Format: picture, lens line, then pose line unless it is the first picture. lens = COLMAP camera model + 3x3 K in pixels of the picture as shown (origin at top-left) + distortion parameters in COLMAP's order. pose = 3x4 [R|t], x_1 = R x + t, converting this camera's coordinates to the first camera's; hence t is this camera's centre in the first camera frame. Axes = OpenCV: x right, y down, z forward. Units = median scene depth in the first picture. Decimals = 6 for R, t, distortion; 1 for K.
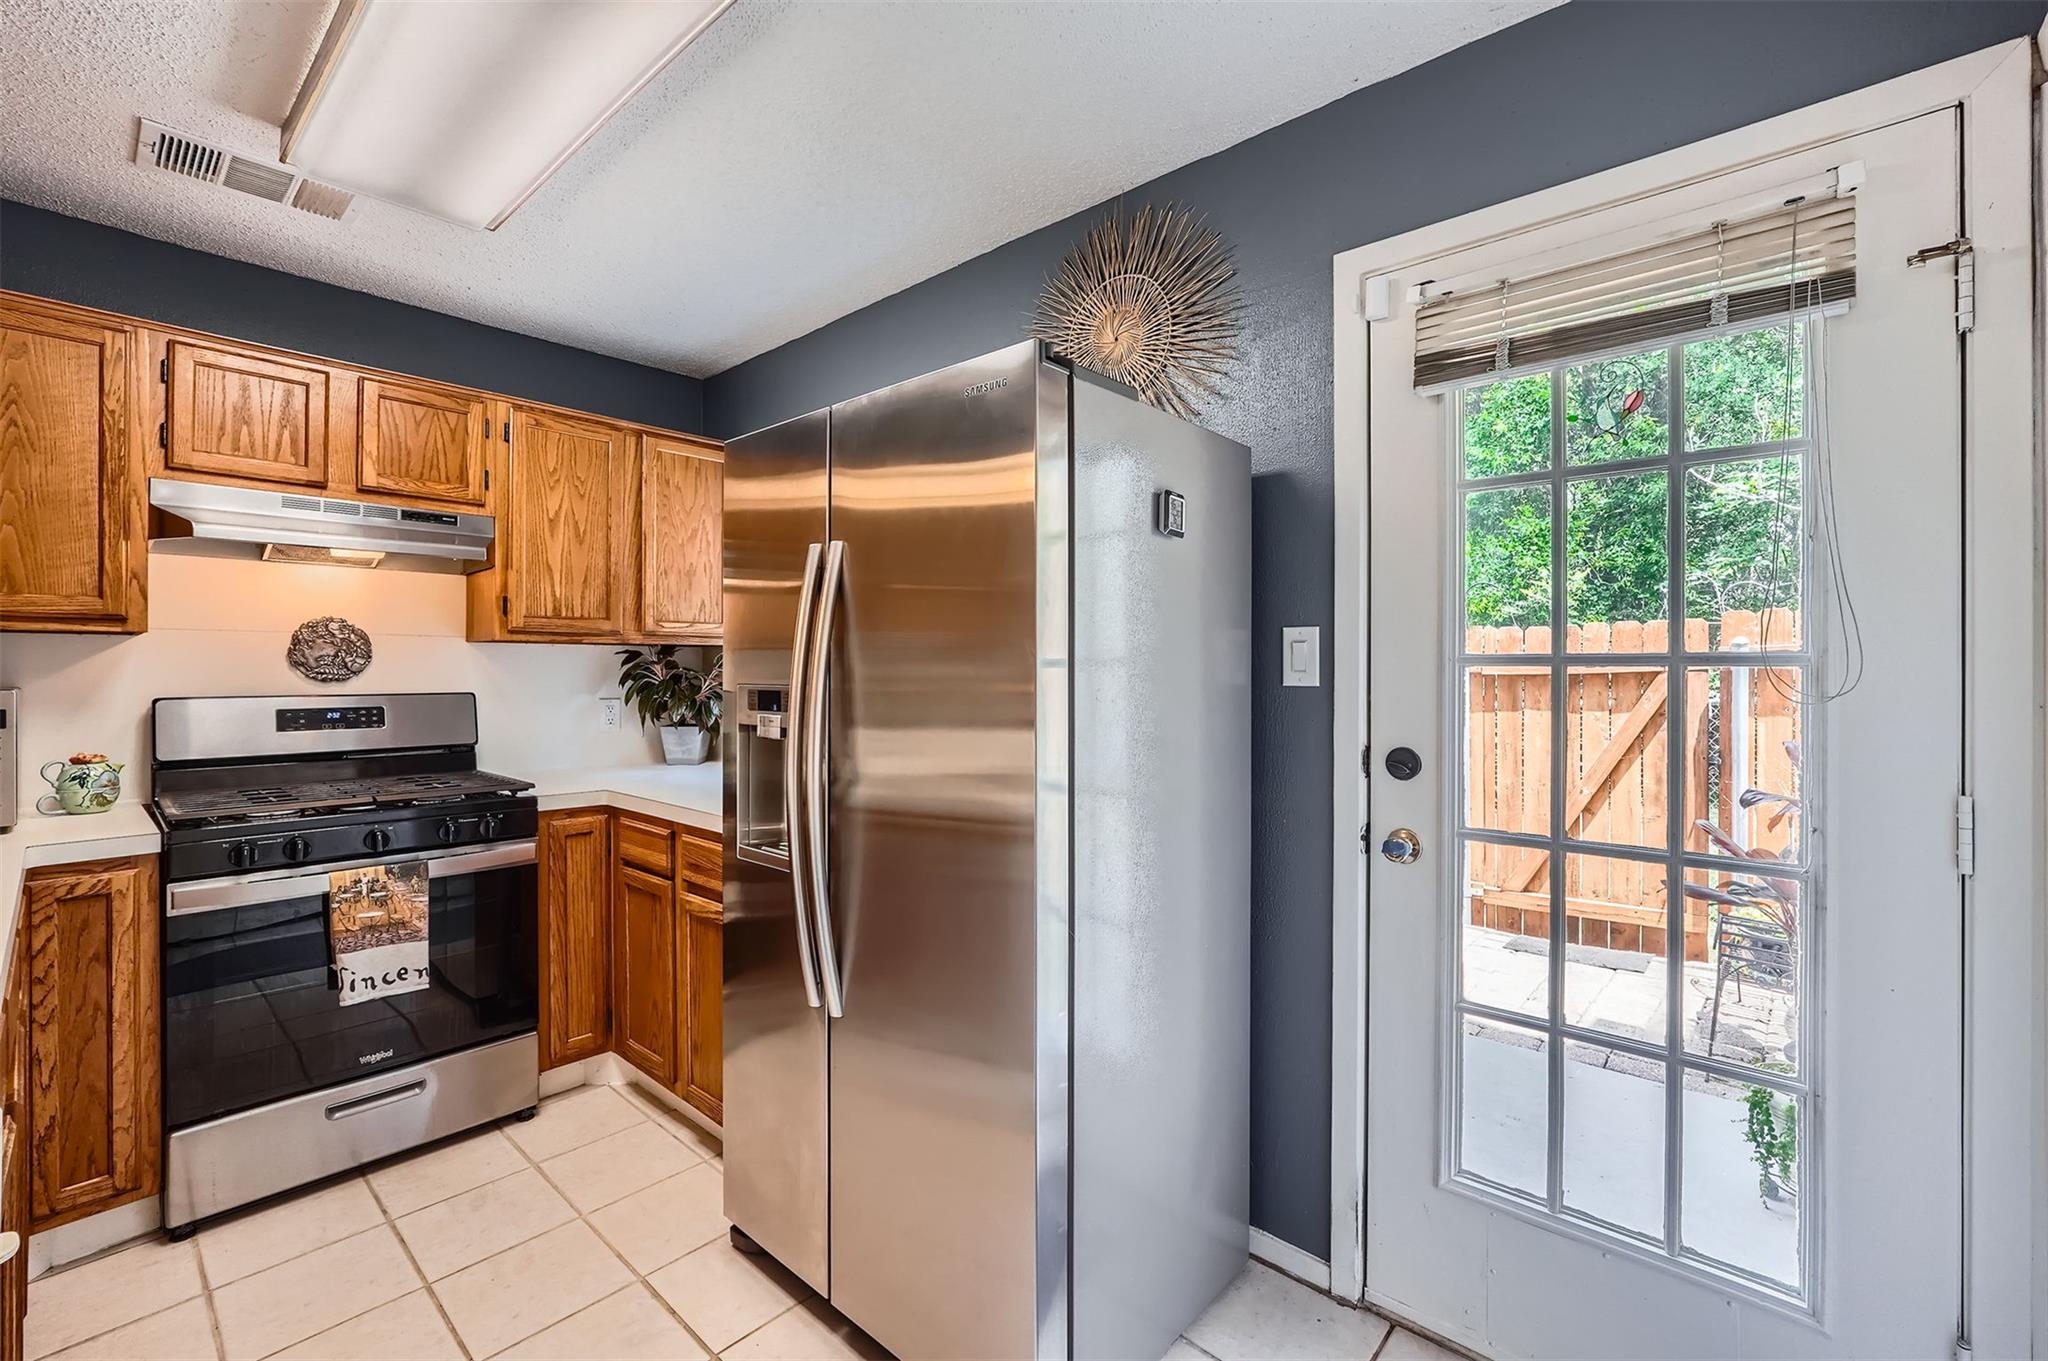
lens RADIAL K [[871.7, 0, 1031.7], [0, 871.7, 669.5], [0, 0, 1]] dist [-0.013564, 0.003819]
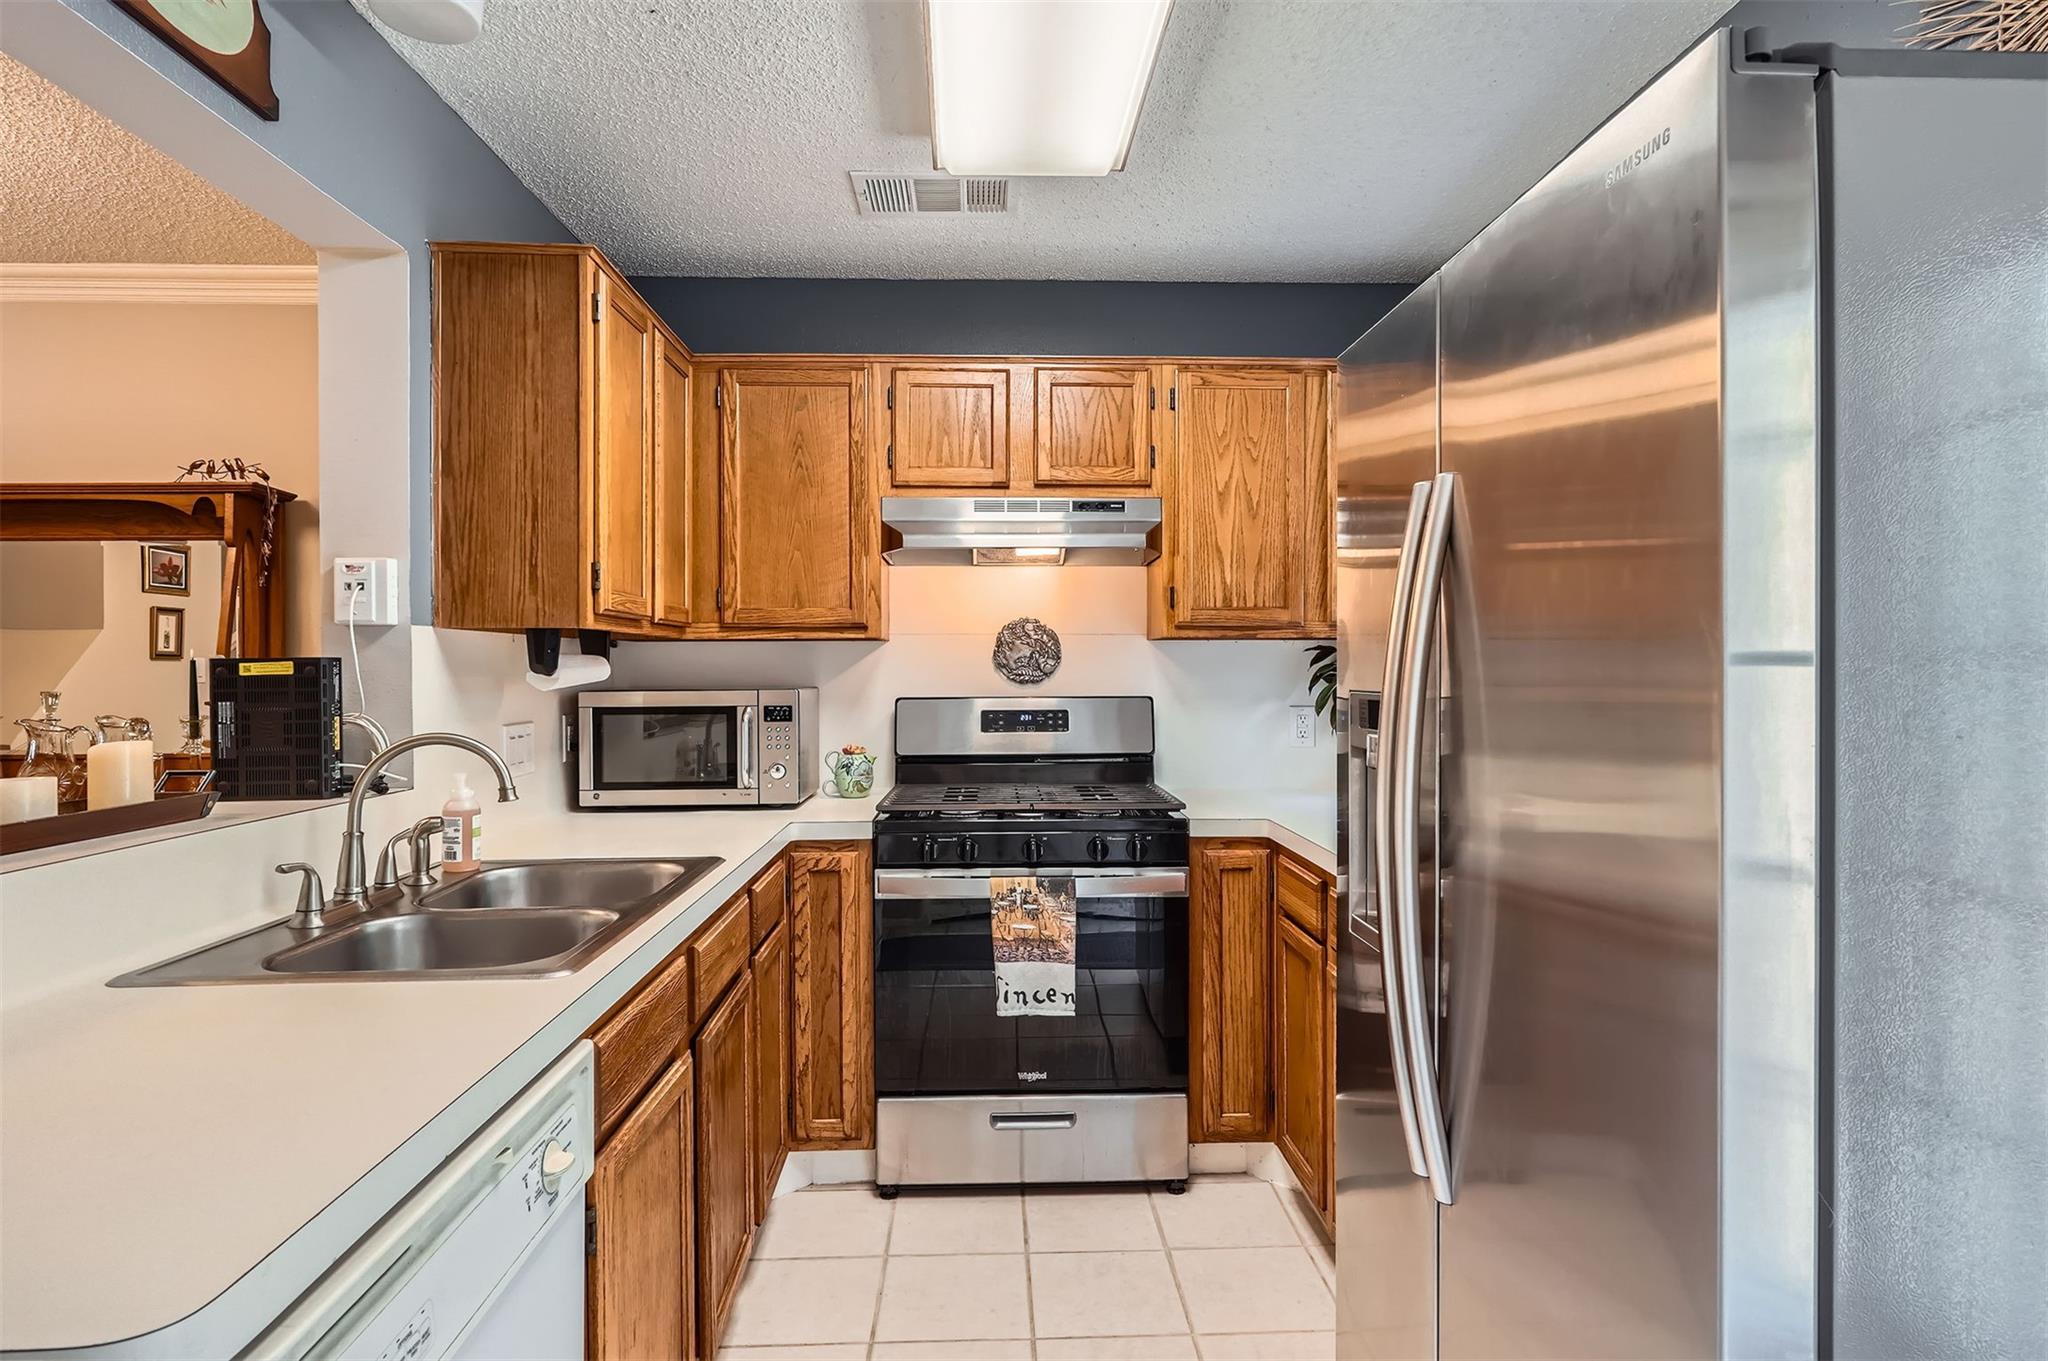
lens RADIAL K [[1104.4, 0, 1026.6], [0, 1104.4, 677.1], [0, 0, 1]] dist [-0.010216, 0.005401]
pose [[0.690639, 0.001583, -0.723198, 0.118233], [0.003831, 0.999976, 0.005847, -0.000632], [0.723189, -0.006809, 0.690616, 0.152586]]
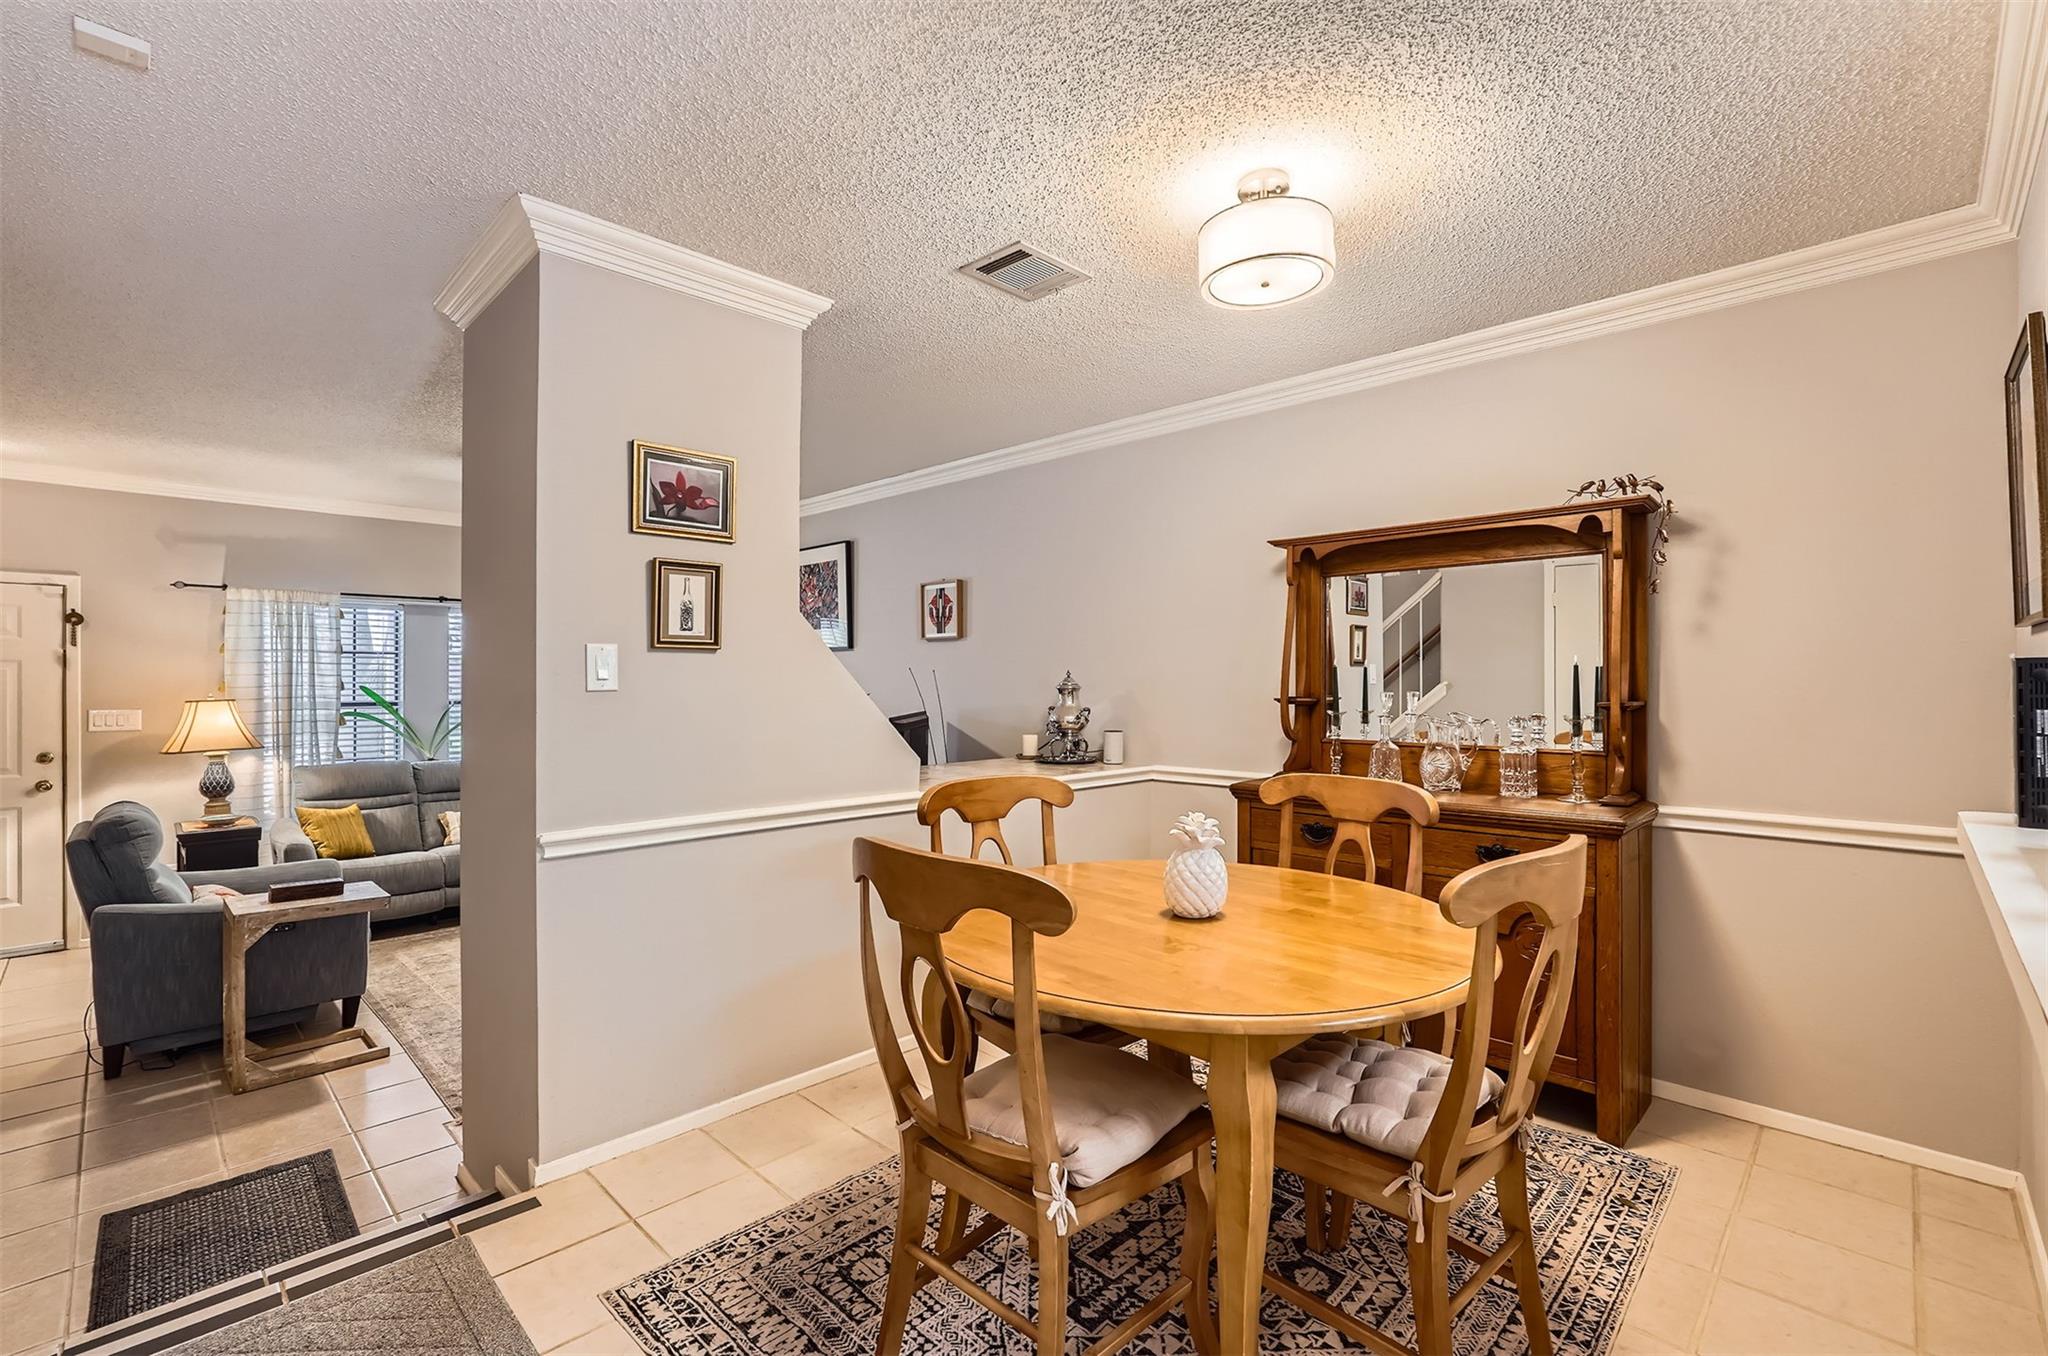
lens RADIAL K [[900.3, 0, 1020.0], [0, 900.3, 678.5], [0, 0, 1]] dist [-0.006918, 0.001162]
pose [[-0.056185, 0.000458, -0.998420, -0.317472], [0.000295, 1.000000, 0.000442, -0.000500], [0.998420, -0.000270, -0.056185, -0.336993]]
